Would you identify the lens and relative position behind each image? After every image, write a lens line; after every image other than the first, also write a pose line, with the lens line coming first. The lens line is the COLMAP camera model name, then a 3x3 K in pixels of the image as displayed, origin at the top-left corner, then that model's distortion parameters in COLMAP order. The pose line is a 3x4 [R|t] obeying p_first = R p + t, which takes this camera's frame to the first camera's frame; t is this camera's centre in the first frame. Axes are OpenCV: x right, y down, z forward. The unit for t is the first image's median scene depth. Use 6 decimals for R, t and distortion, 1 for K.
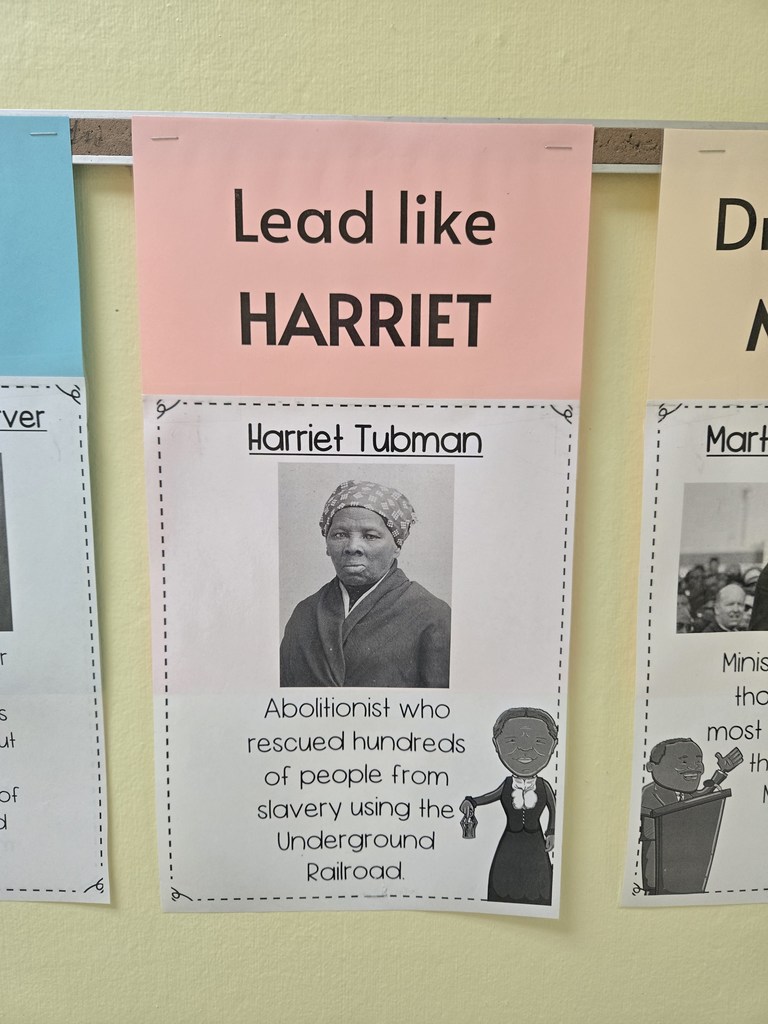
lens RADIAL K [[689.3, 0, 412.3], [0, 689.3, 517.9], [0, 0, 1]] dist [0.038793, -0.042225]
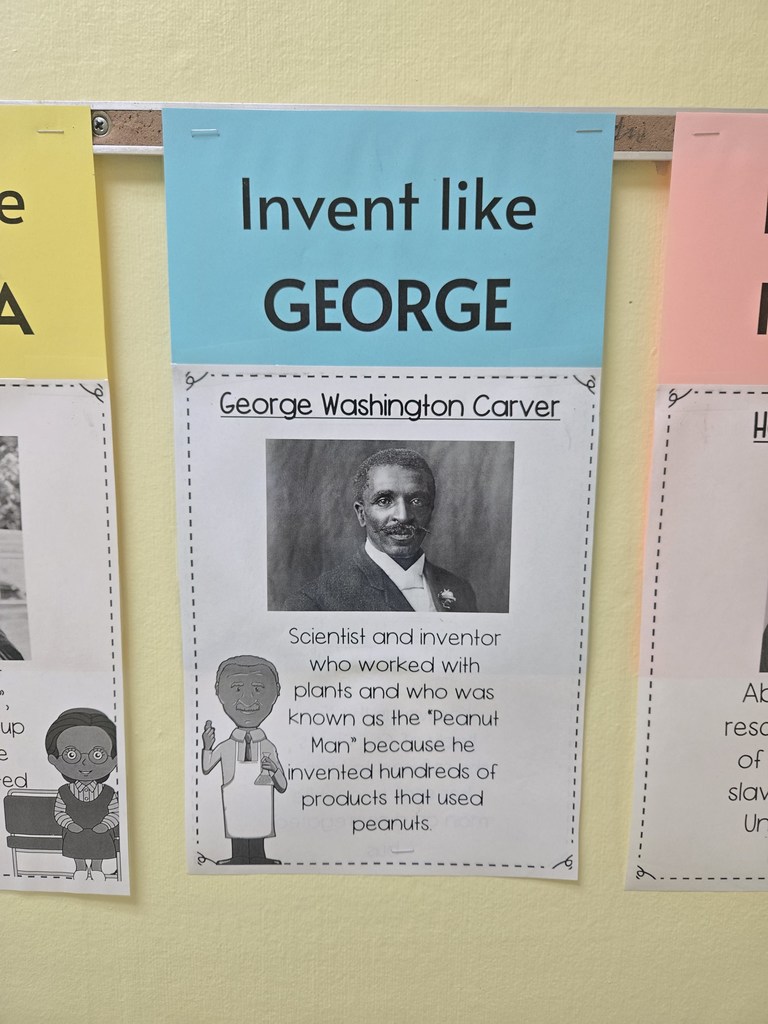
lens RADIAL K [[689.3, 0, 353.8], [0, 689.3, 504.5], [0, 0, 1]] dist [0.038793, -0.042225]
pose [[0.999497, 0.004234, -0.031428, -0.800861], [-0.004195, 0.999990, 0.001303, 0.000547], [0.031433, -0.001170, 0.999505, -0.037971]]
